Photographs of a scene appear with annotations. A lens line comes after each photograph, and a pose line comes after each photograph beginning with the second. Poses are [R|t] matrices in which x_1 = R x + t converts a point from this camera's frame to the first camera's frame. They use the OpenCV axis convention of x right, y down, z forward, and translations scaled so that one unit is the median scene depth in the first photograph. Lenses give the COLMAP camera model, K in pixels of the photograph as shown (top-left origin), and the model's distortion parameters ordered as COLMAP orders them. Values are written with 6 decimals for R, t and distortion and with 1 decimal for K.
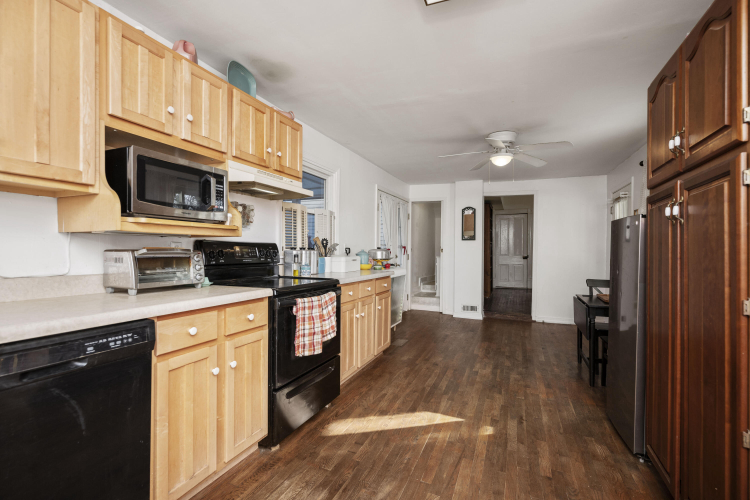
lens RADIAL K [[345.6, 0, 372.6], [0, 345.6, 249.2], [0, 0, 1]] dist [-0.000986, -0.000173]
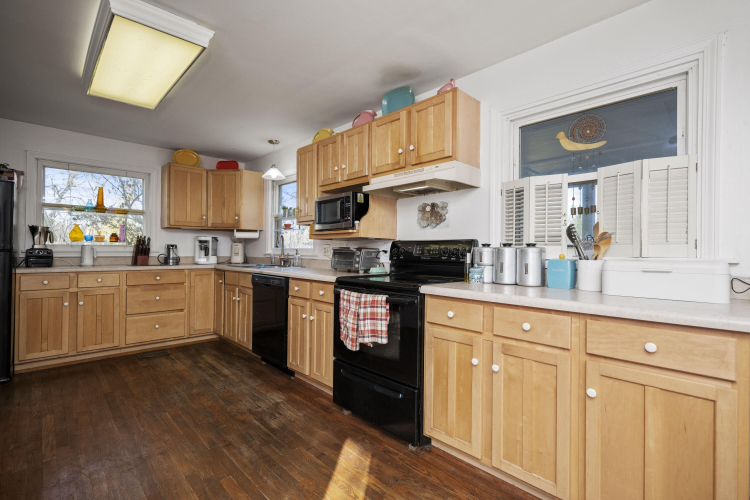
lens RADIAL K [[345.6, 0, 372.6], [0, 345.6, 249.2], [0, 0, 1]] dist [-0.000986, -0.000173]
pose [[-0.394818, -0.019493, -0.918553, 0.622950], [-0.010078, 0.999807, -0.016885, 0.024281], [0.918704, 0.002591, -0.394938, 1.222716]]
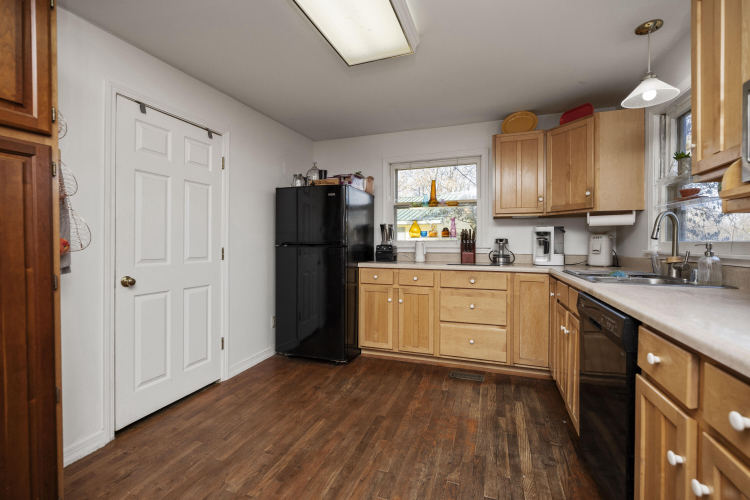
lens RADIAL K [[331.8, 0, 375.1], [0, 331.8, 245.2], [0, 0, 1]] dist [-0.000357, -0.000031]
pose [[-0.998398, -0.015680, -0.054372, 0.027499], [-0.015675, 0.999877, -0.000509, 0.016089], [0.054374, 0.000344, -0.998521, 0.908030]]
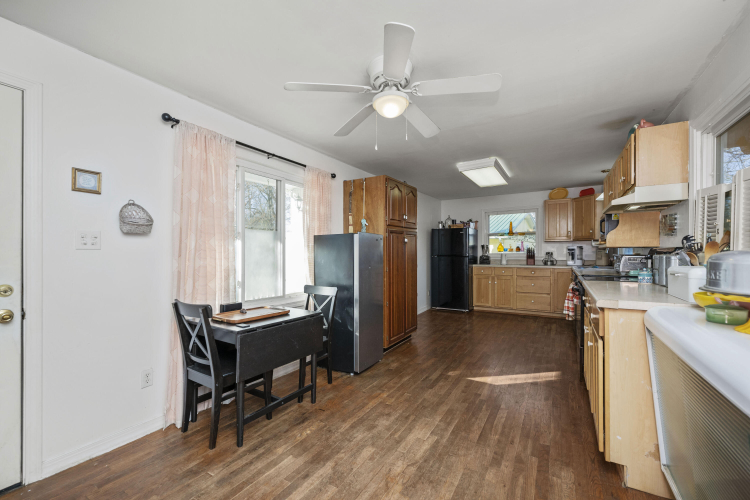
lens RADIAL K [[309.7, 0, 370.5], [0, 309.7, 254.4], [0, 0, 1]] dist [0.000467, -0.000021]
pose [[-0.988438, -0.007579, 0.151433, 0.444048], [-0.007396, 0.999971, 0.001771, 0.005742], [-0.151442, 0.000630, -0.988466, 2.151922]]
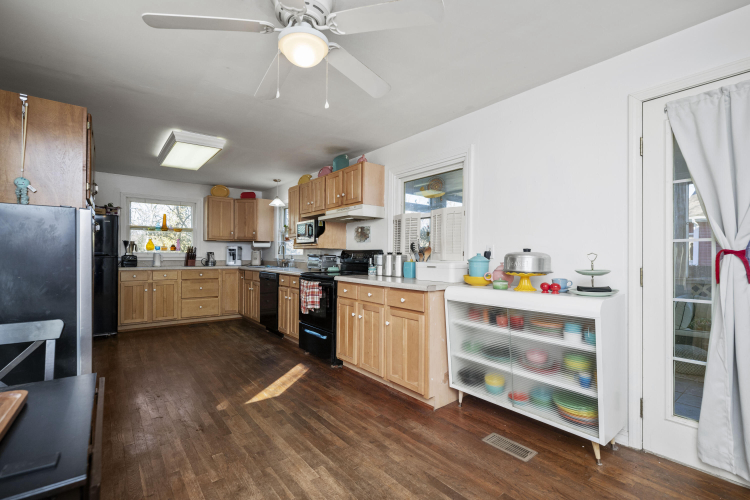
lens RADIAL K [[340.6, 0, 372.0], [0, 340.6, 255.1], [0, 0, 1]] dist [-0.000952, -0.000054]
pose [[-0.485704, -0.014446, -0.874004, 0.993333], [-0.009840, 0.999890, -0.011059, 0.020147], [0.874068, 0.003228, -0.485793, 1.798998]]
